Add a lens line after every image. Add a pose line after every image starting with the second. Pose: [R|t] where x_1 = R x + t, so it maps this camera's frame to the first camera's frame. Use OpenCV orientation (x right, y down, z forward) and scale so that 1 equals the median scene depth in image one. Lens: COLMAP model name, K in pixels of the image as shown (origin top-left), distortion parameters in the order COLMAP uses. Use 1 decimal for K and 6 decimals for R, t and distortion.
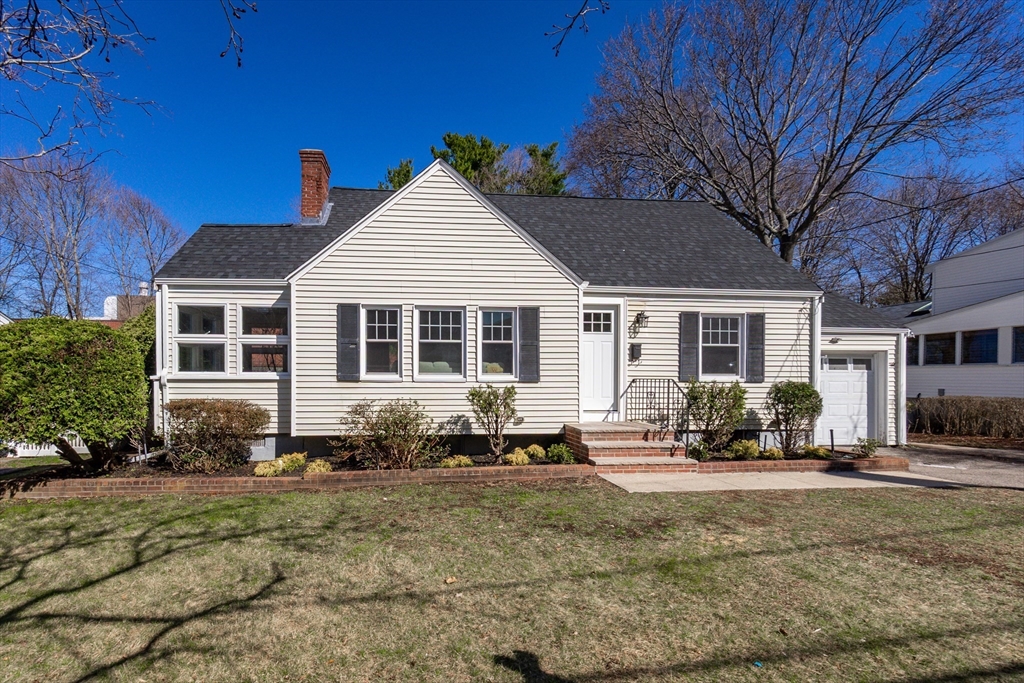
lens RADIAL K [[467.6, 0, 466.3], [0, 467.6, 382.0], [0, 0, 1]] dist [-0.000617, -0.000117]
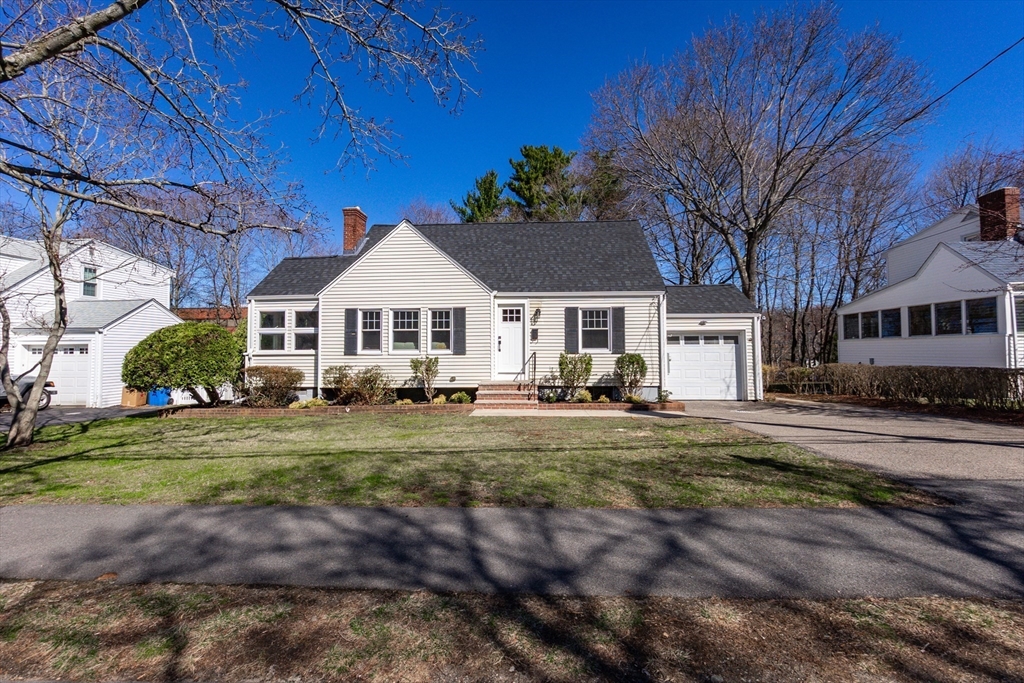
lens RADIAL K [[452.5, 0, 528.8], [0, 452.5, 331.0], [0, 0, 1]] dist [0.000068, 0.000086]
pose [[0.989756, -0.015164, -0.141964, 0.584050], [0.007329, 0.998429, -0.055552, 0.007085], [0.142583, 0.053942, 0.988312, -0.486859]]
